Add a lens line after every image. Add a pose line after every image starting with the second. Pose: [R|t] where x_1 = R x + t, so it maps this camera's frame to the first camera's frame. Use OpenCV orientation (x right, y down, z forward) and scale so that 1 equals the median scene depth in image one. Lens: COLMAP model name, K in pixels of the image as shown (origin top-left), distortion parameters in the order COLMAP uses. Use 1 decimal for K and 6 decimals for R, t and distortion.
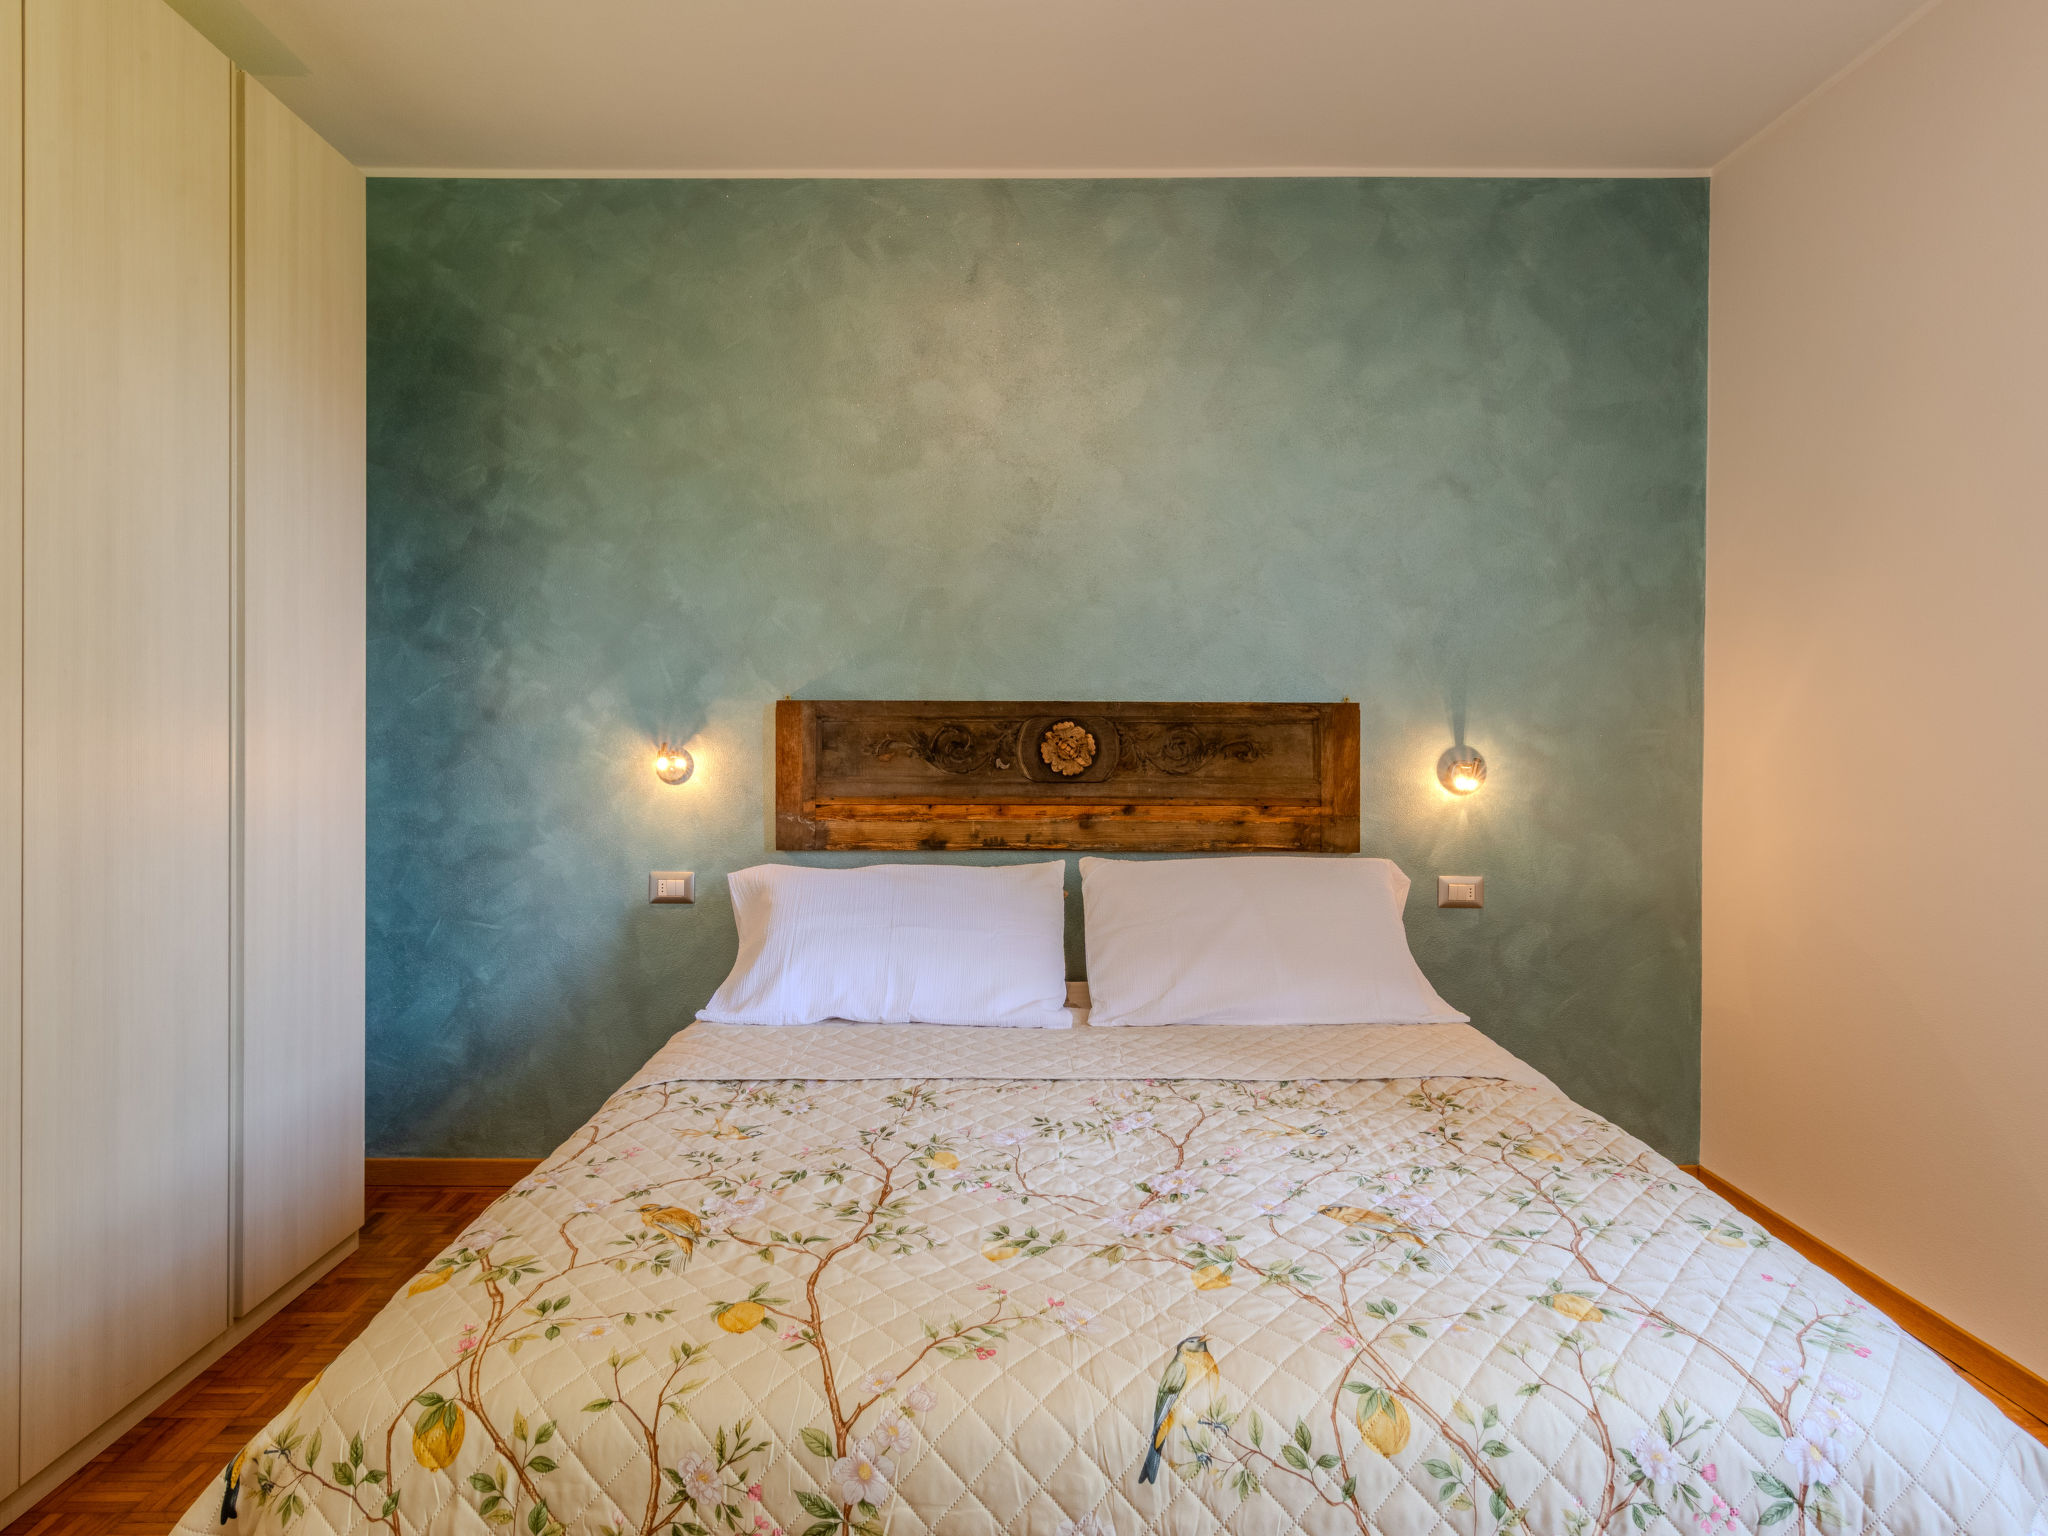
lens RADIAL K [[1122.1, 0, 1018.9], [0, 1122.1, 741.8], [0, 0, 1]] dist [0.004653, -0.000294]
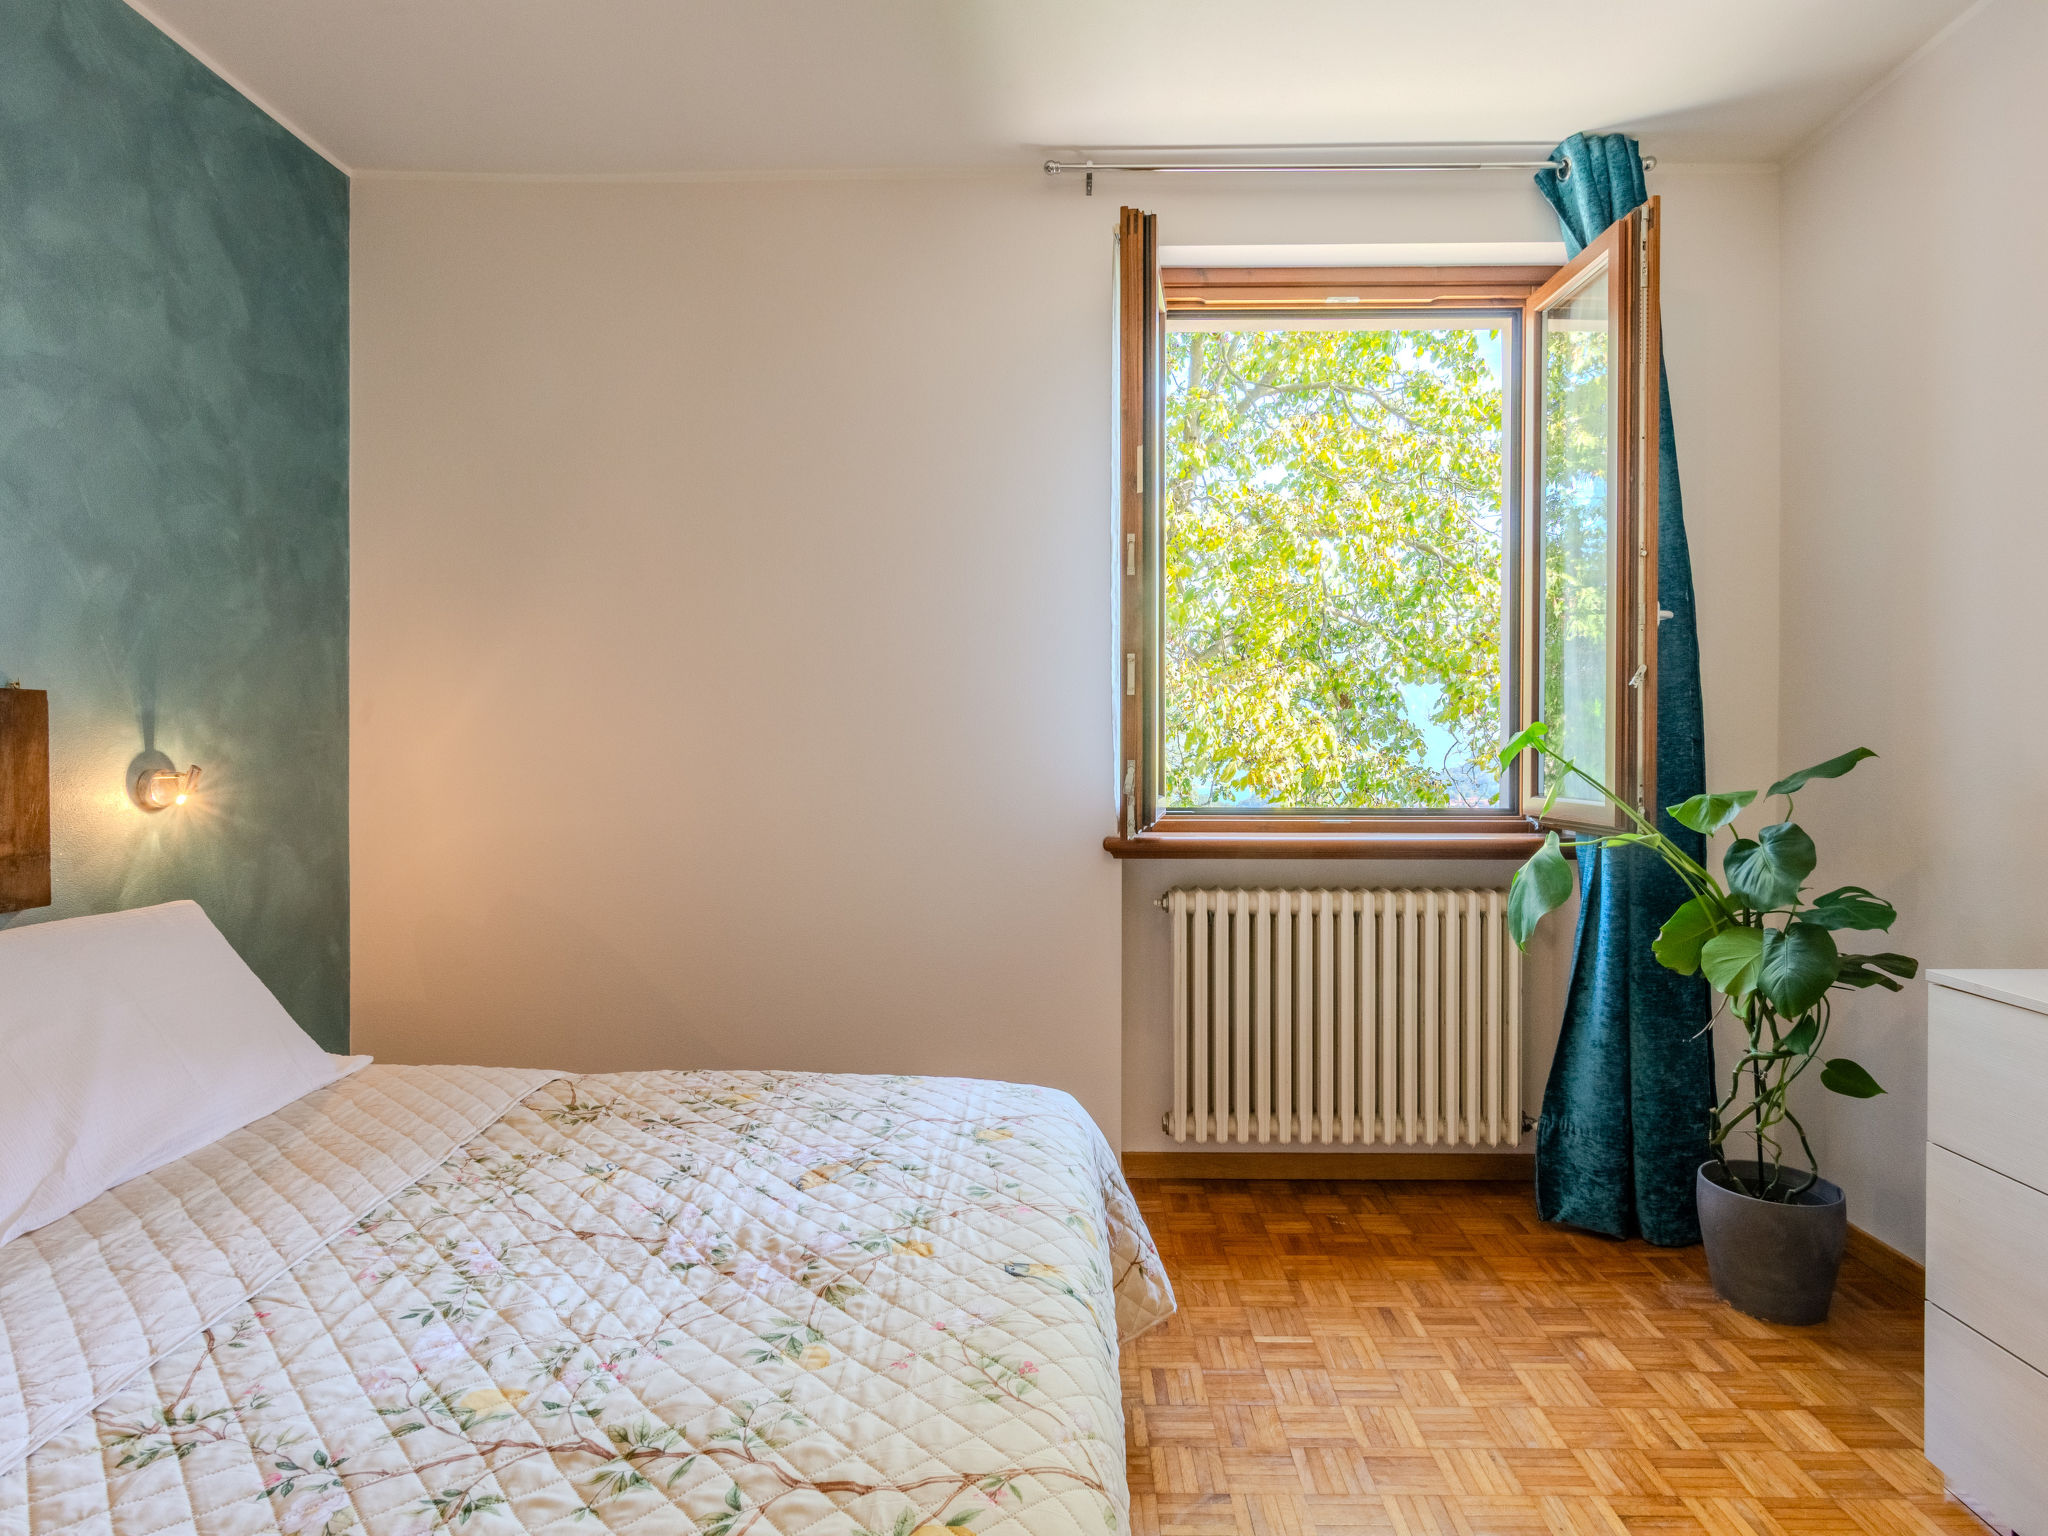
lens RADIAL K [[1125.2, 0, 1047.7], [0, 1125.2, 758.5], [0, 0, 1]] dist [0.001121, -0.000356]
pose [[0.022540, -0.018830, 0.999569, -0.382050], [0.003612, 0.999818, 0.018753, -0.003257], [-0.999739, 0.003188, 0.022604, 0.364305]]
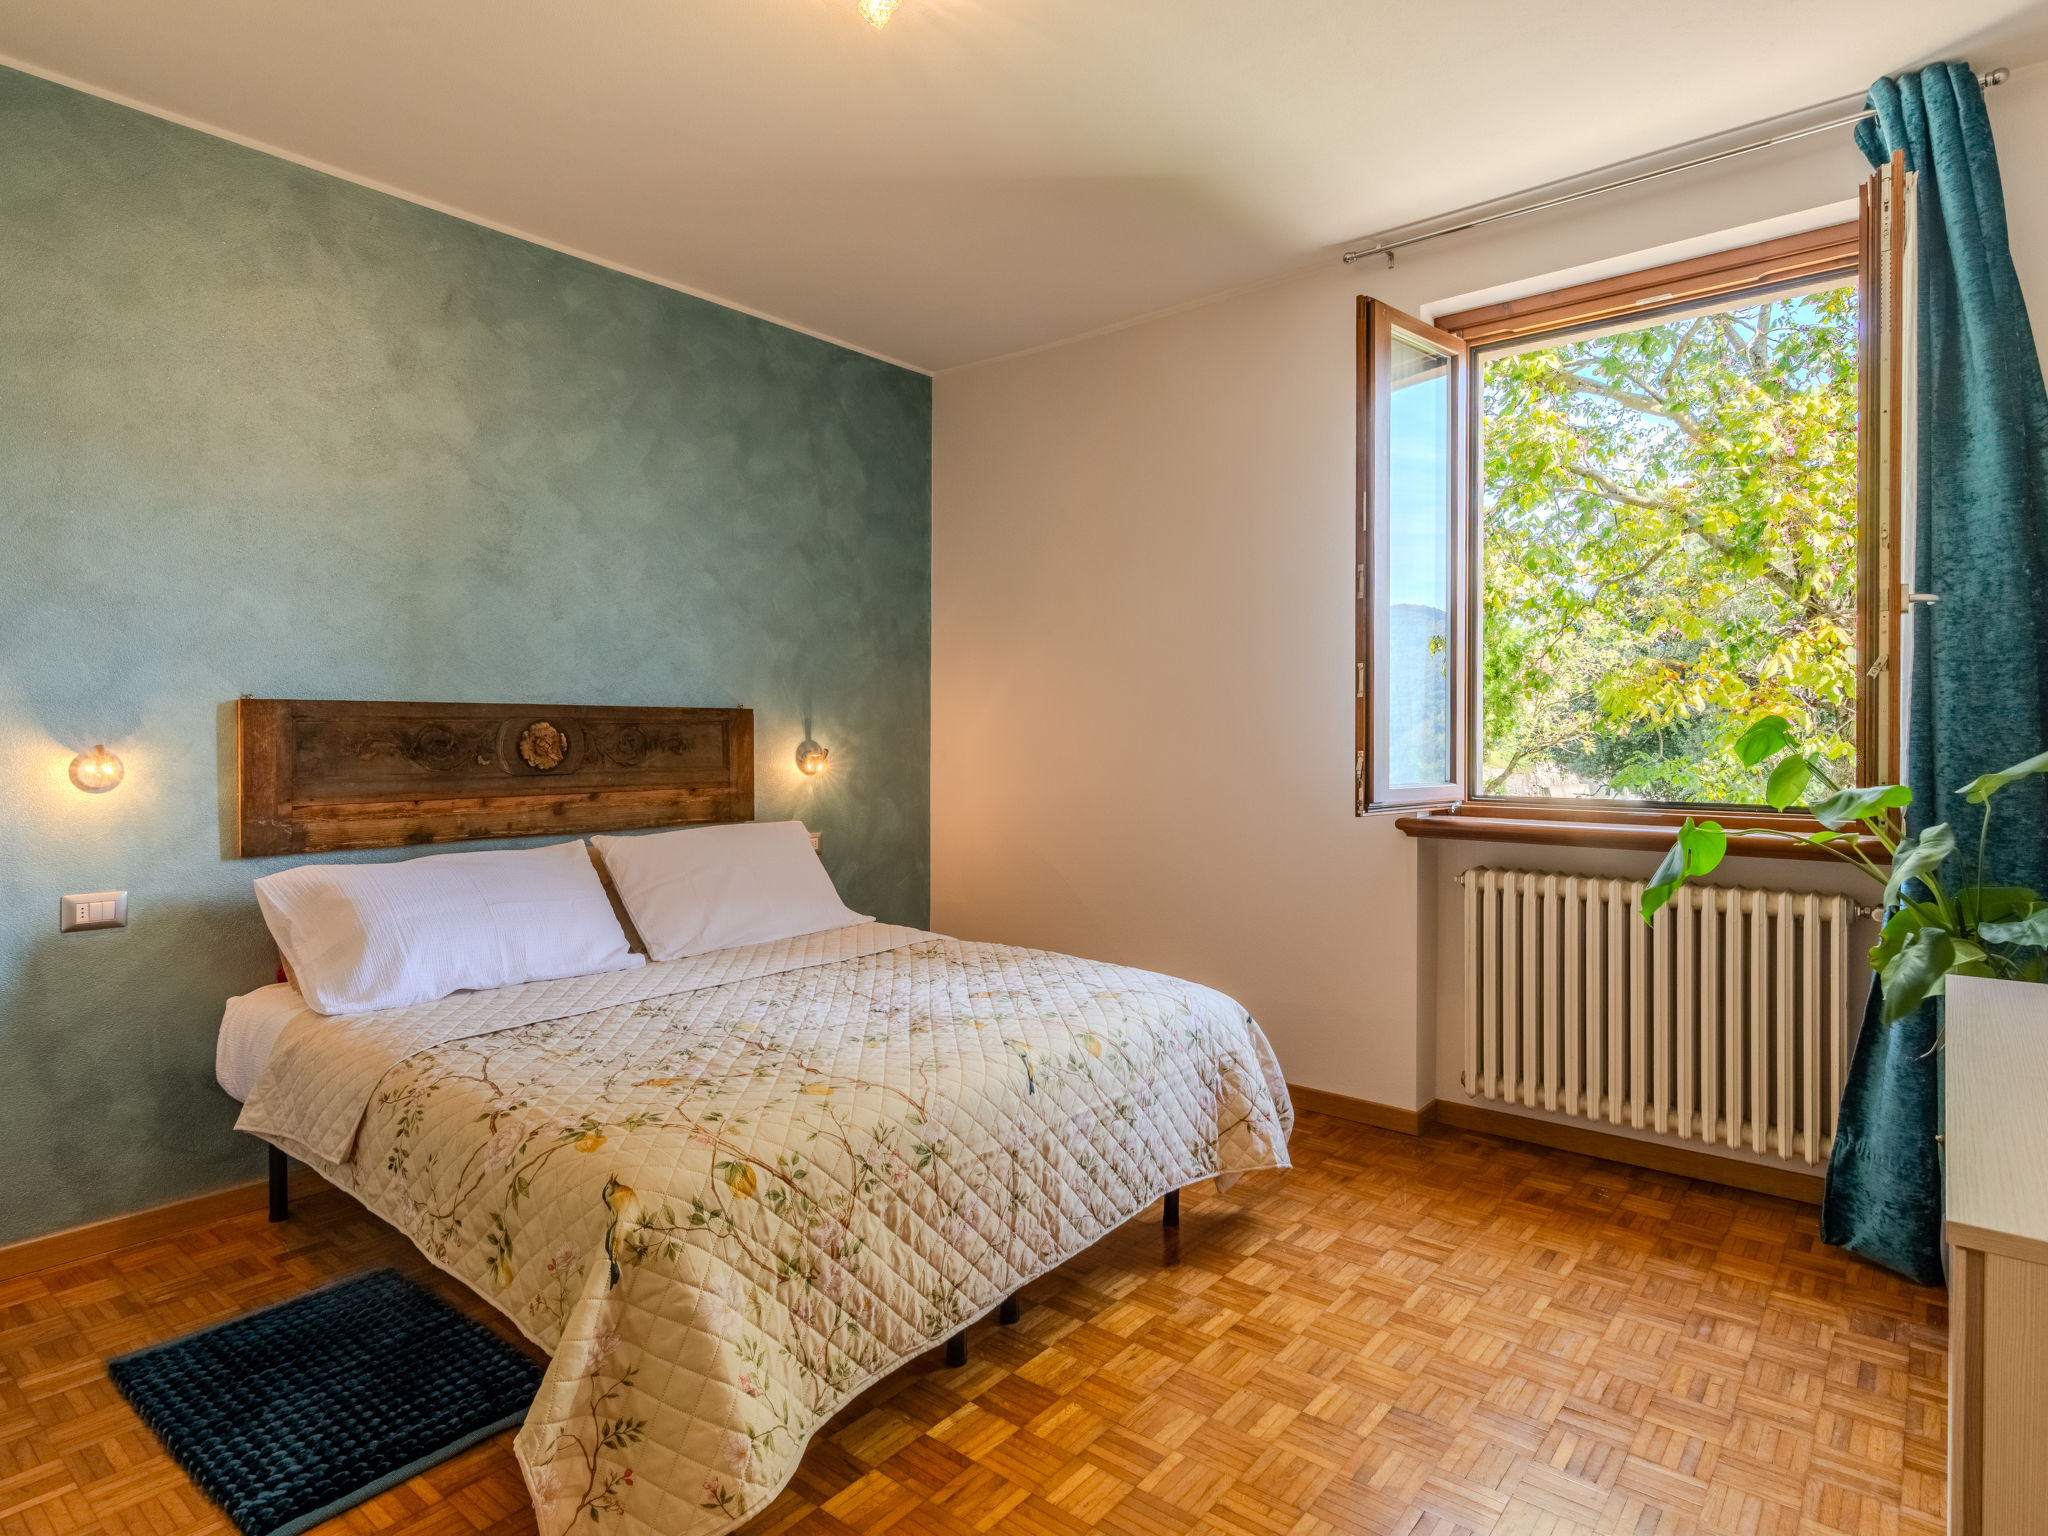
lens RADIAL K [[1129.3, 0, 1029.1], [0, 1129.3, 748.8], [0, 0, 1]] dist [0.000985, -0.000049]
pose [[0.640514, -0.014776, 0.767804, -0.522917], [0.005856, 0.999880, 0.014358, -0.004402], [-0.767924, -0.004700, 0.640524, -0.117672]]
